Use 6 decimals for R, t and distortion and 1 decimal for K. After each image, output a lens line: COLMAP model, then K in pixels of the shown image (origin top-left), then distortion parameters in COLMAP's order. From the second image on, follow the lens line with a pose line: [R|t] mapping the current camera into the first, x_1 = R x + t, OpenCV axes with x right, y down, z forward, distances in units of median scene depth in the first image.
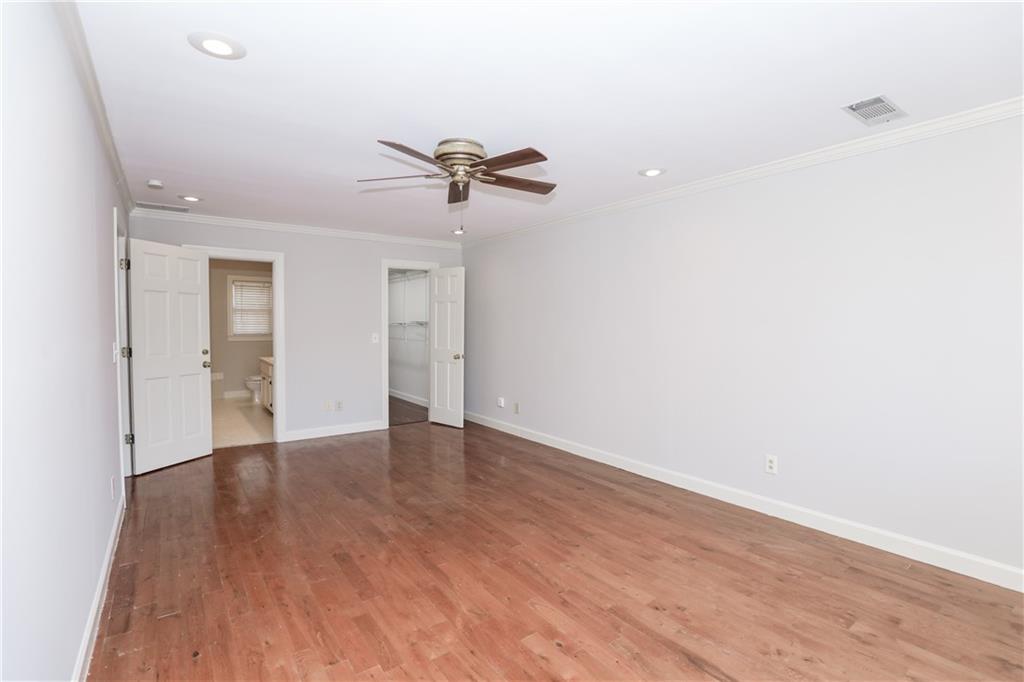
lens RADIAL K [[482.4, 0, 511.6], [0, 482.4, 344.6], [0, 0, 1]] dist [-0.002469, -0.000039]
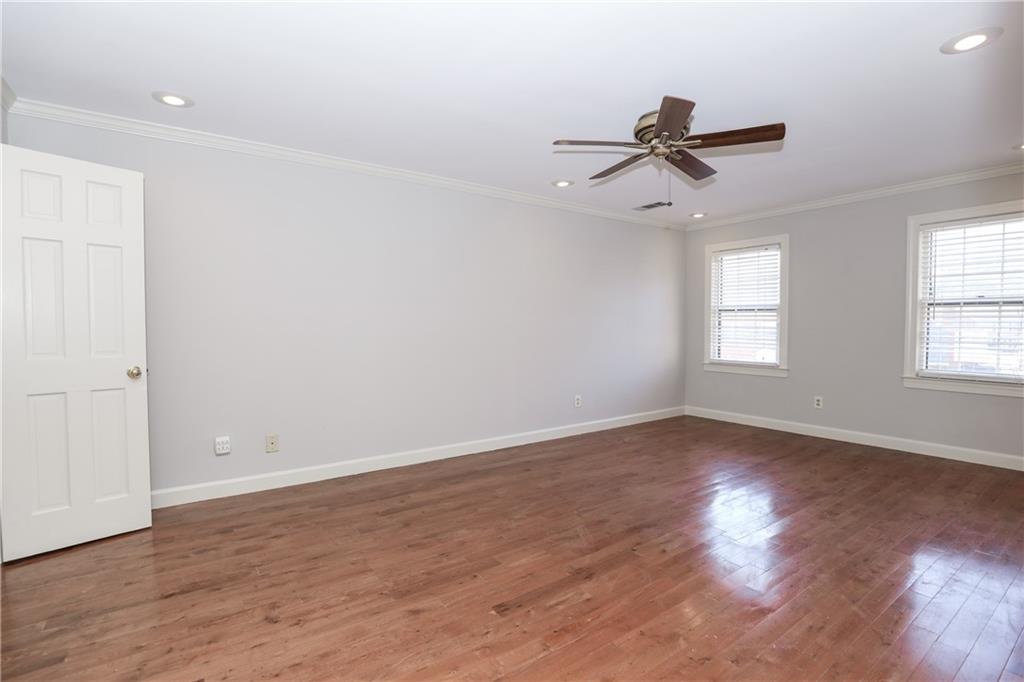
lens RADIAL K [[482.4, 0, 511.6], [0, 482.4, 344.6], [0, 0, 1]] dist [-0.002469, -0.000039]
pose [[0.003278, -0.040026, 0.999193, -0.682578], [0.048504, 0.998029, 0.039820, -0.001825], [-0.998818, 0.048334, 0.005213, 0.816838]]
